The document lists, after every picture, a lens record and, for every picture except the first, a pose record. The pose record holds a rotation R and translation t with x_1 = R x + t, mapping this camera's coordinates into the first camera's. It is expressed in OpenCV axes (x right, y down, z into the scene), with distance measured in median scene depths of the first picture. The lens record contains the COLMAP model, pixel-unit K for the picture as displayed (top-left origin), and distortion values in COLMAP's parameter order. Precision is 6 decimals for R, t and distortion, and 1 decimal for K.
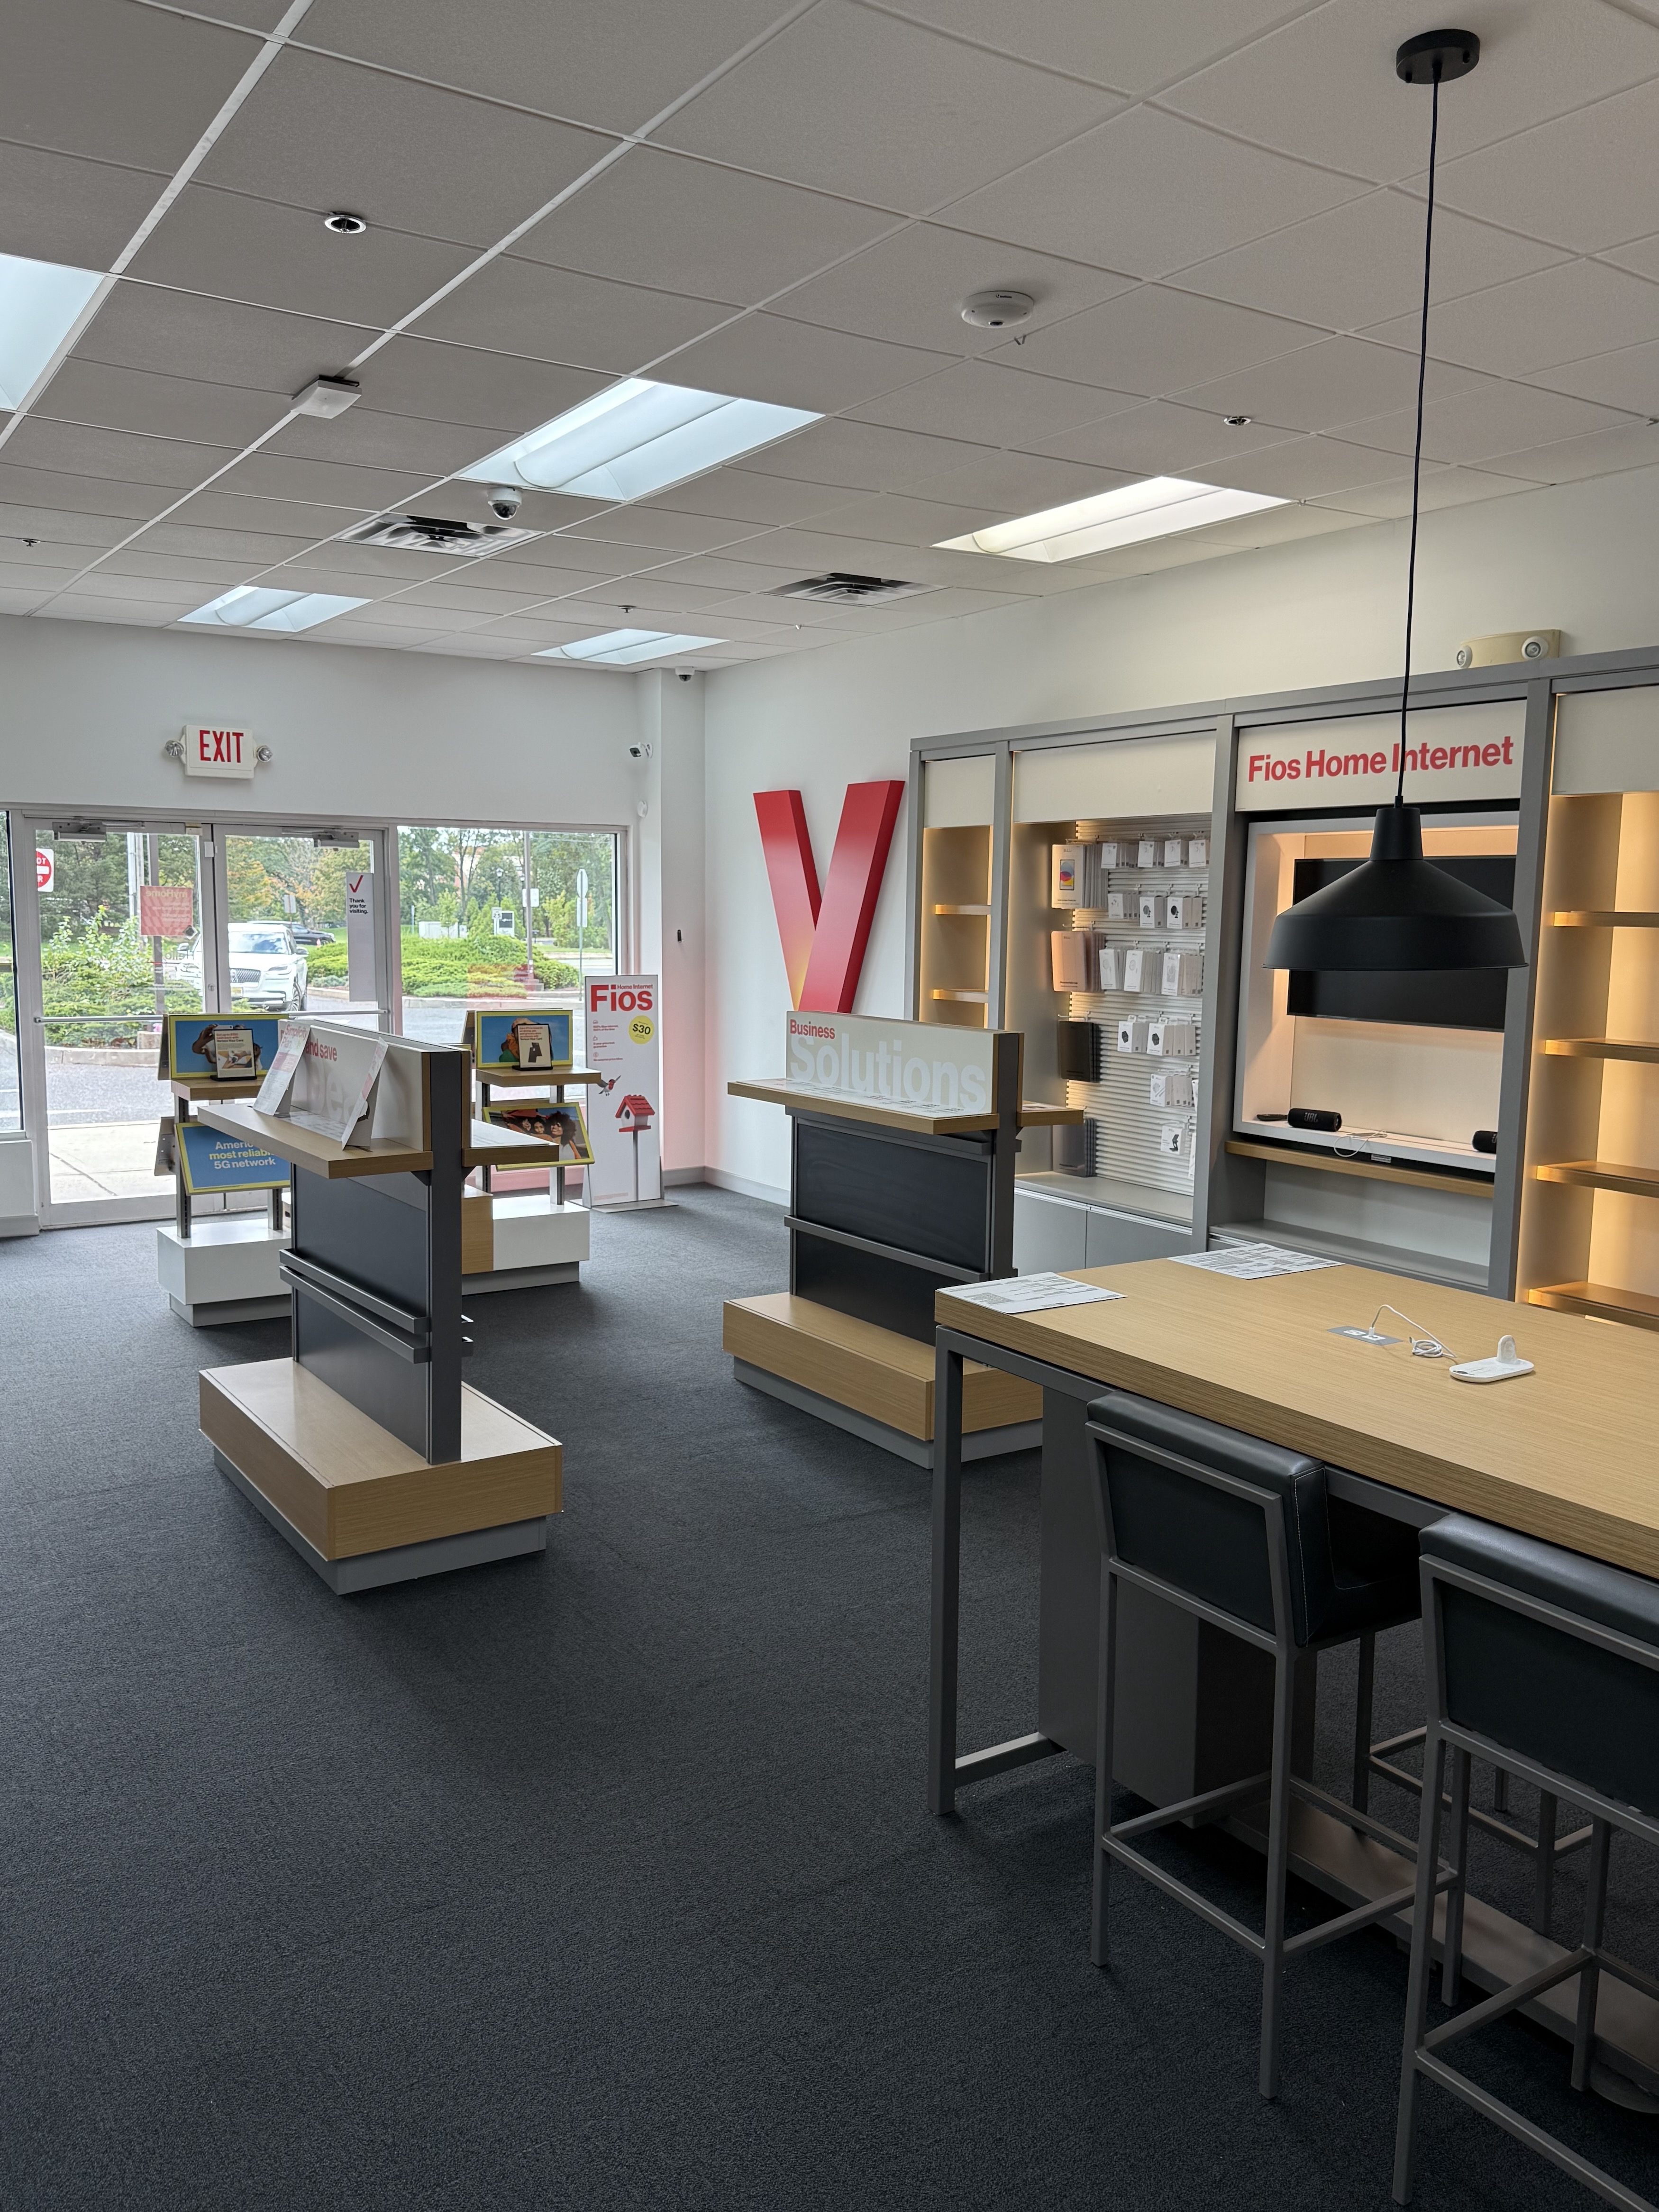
lens RADIAL K [[1693.3, 0, 829.3], [0, 1693.3, 1114.7], [0, 0, 1]] dist [0.106169, -0.157547]
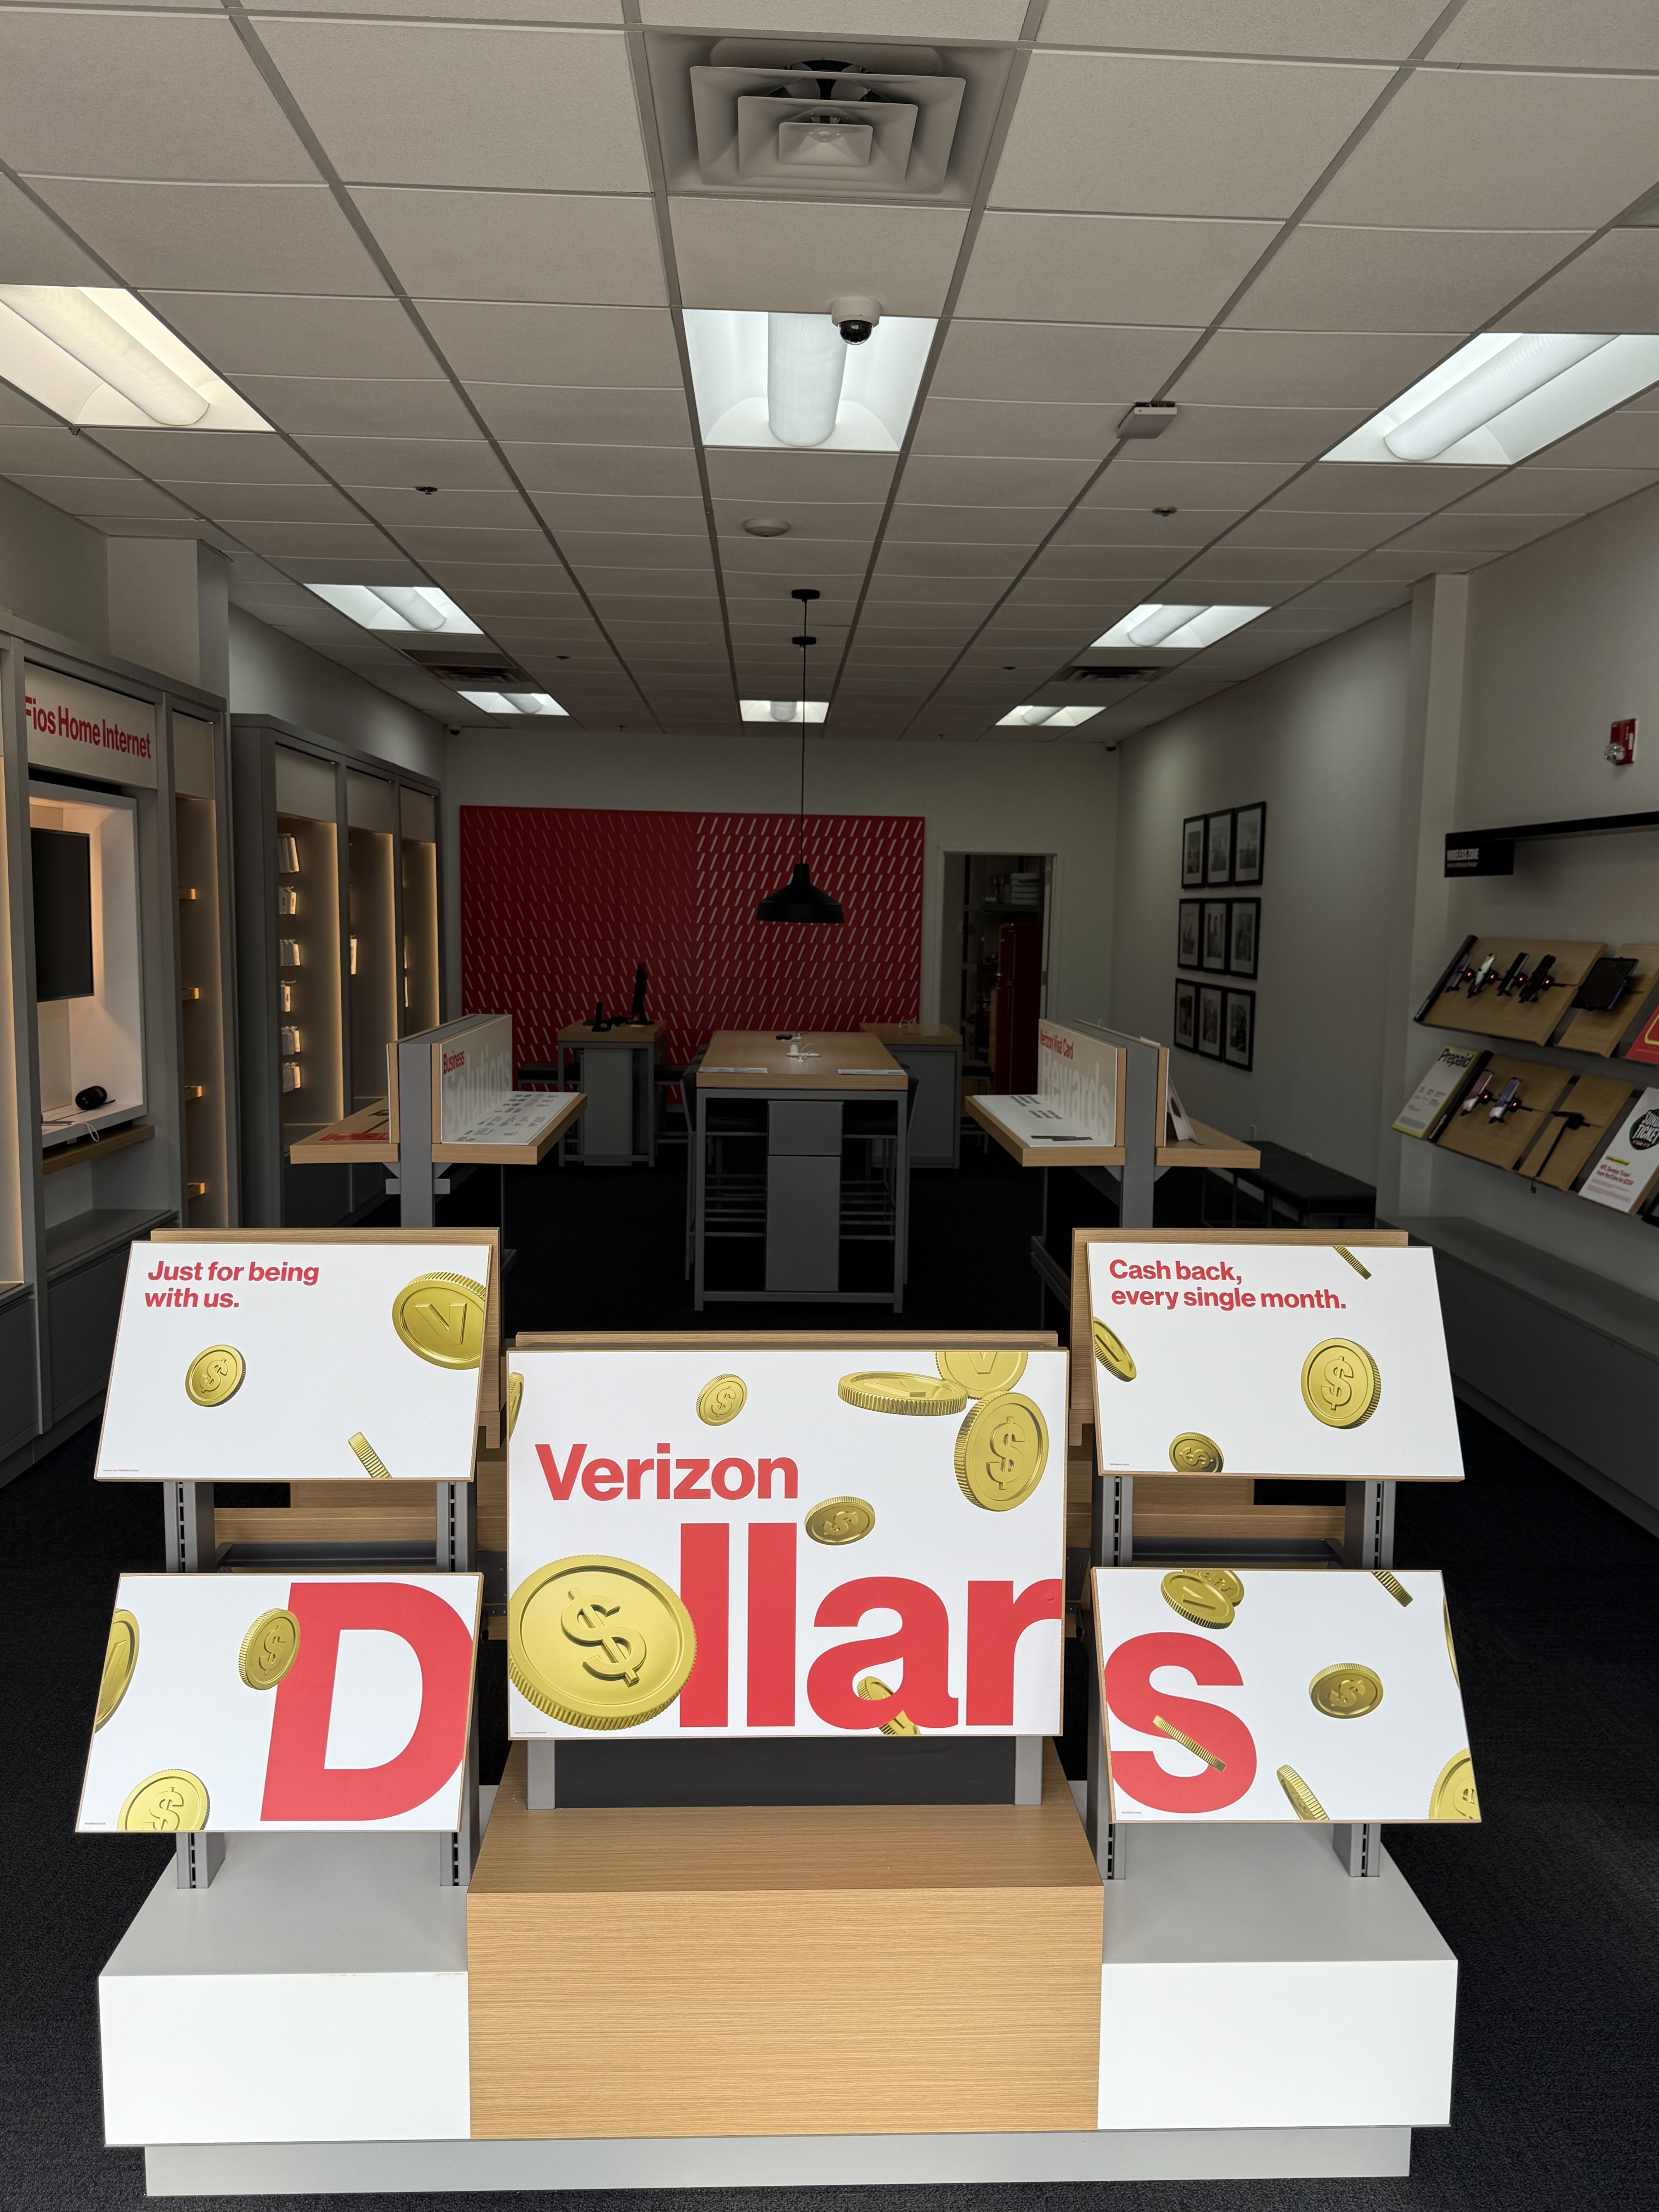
lens RADIAL K [[1693.3, 0, 820.4], [0, 1693.3, 1100.1], [0, 0, 1]] dist [0.106169, -0.157547]
pose [[-0.854236, -0.081575, 0.513445, -0.509511], [0.038748, 0.974876, 0.219351, -0.184388], [-0.518439, 0.207273, -0.829614, 1.504960]]
